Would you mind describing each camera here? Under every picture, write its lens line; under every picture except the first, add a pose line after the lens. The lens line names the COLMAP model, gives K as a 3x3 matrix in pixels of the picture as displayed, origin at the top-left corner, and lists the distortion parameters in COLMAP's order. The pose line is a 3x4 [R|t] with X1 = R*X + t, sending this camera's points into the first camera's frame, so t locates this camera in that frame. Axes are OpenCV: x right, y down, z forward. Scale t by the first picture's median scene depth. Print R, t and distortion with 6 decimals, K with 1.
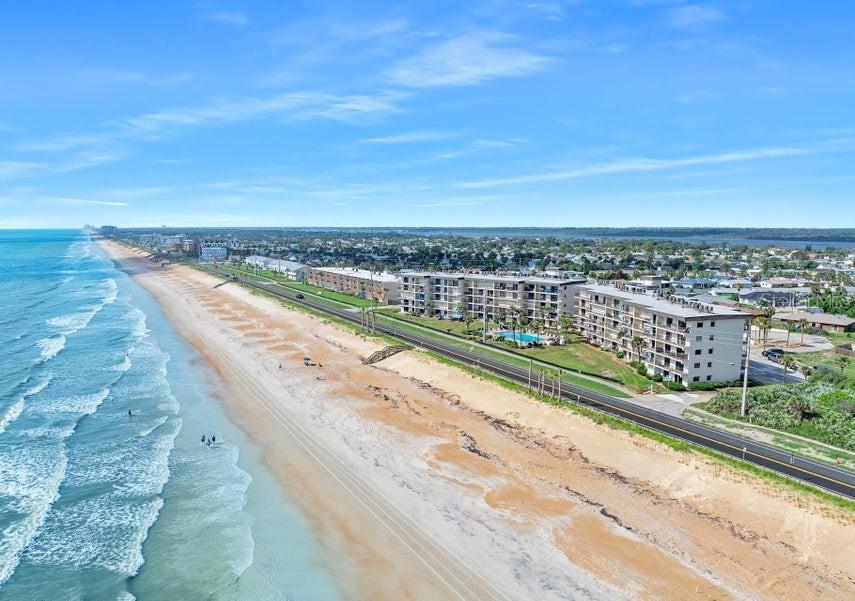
lens RADIAL K [[603.1, 0, 427.5], [0, 603.1, 300.5], [0, 0, 1]] dist [-0.031905, -0.006119]
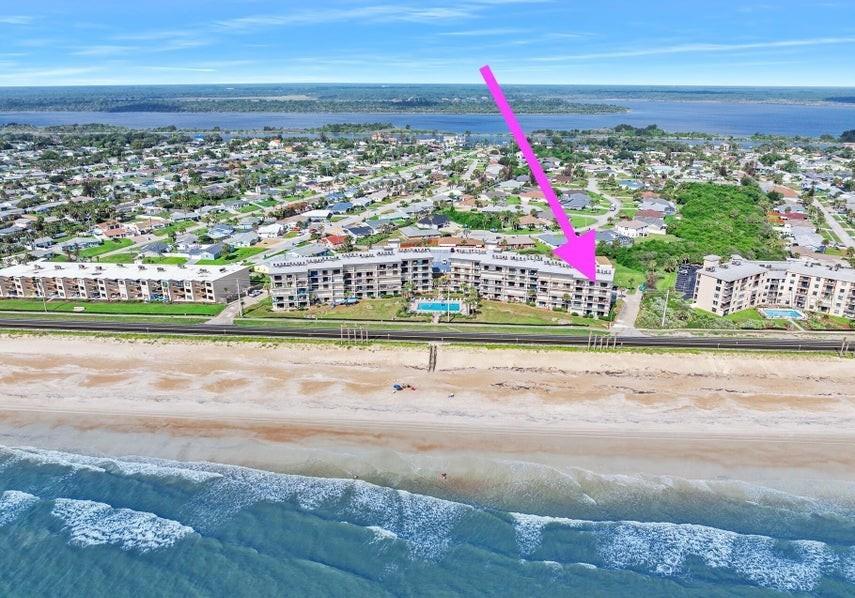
lens RADIAL K [[603.1, 0, 427.5], [0, 603.1, 299.0], [0, 0, 1]] dist [-0.031905, -0.006119]
pose [[0.549995, -0.282843, 0.785815, -0.872007], [0.100494, 0.956483, 0.273936, -0.312940], [-0.829100, -0.071694, 0.554485, 0.294267]]
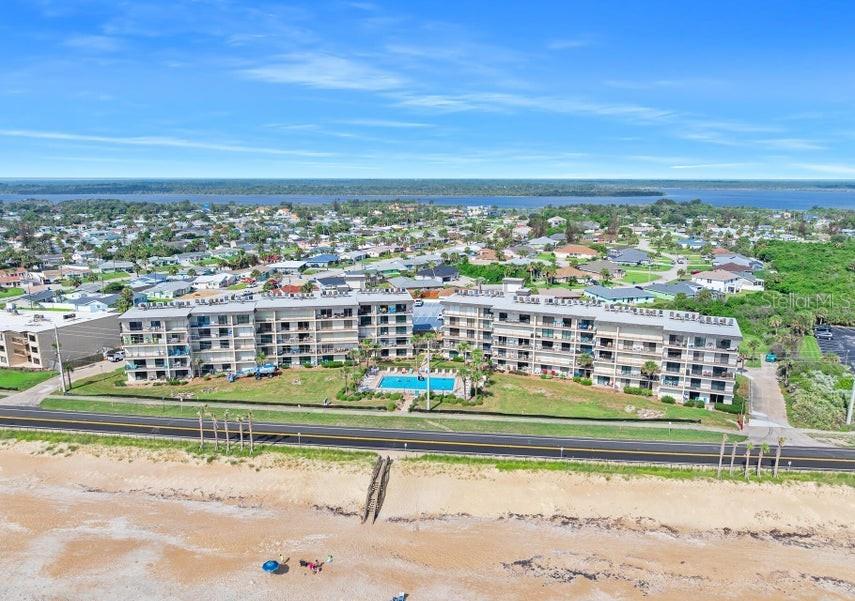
lens RADIAL K [[603.1, 0, 427.5], [0, 603.1, 300.5], [0, 0, 1]] dist [-0.031905, -0.006119]
pose [[0.592883, -0.160009, 0.789232, -0.397601], [0.097899, 0.987113, 0.126585, -0.129384], [-0.799316, 0.002215, 0.600907, 0.543392]]
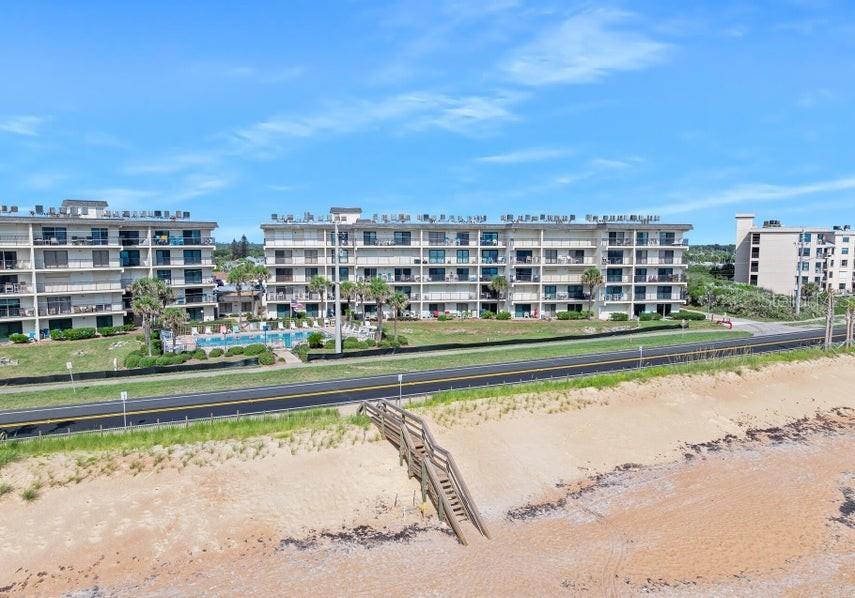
lens RADIAL K [[603.1, 0, 427.5], [0, 603.1, 299.0], [0, 0, 1]] dist [-0.031905, -0.006119]
pose [[0.062883, -0.088602, 0.994080, -0.245046], [0.120114, 0.989483, 0.080594, 0.013659], [-0.990767, 0.114335, 0.072864, 0.847550]]
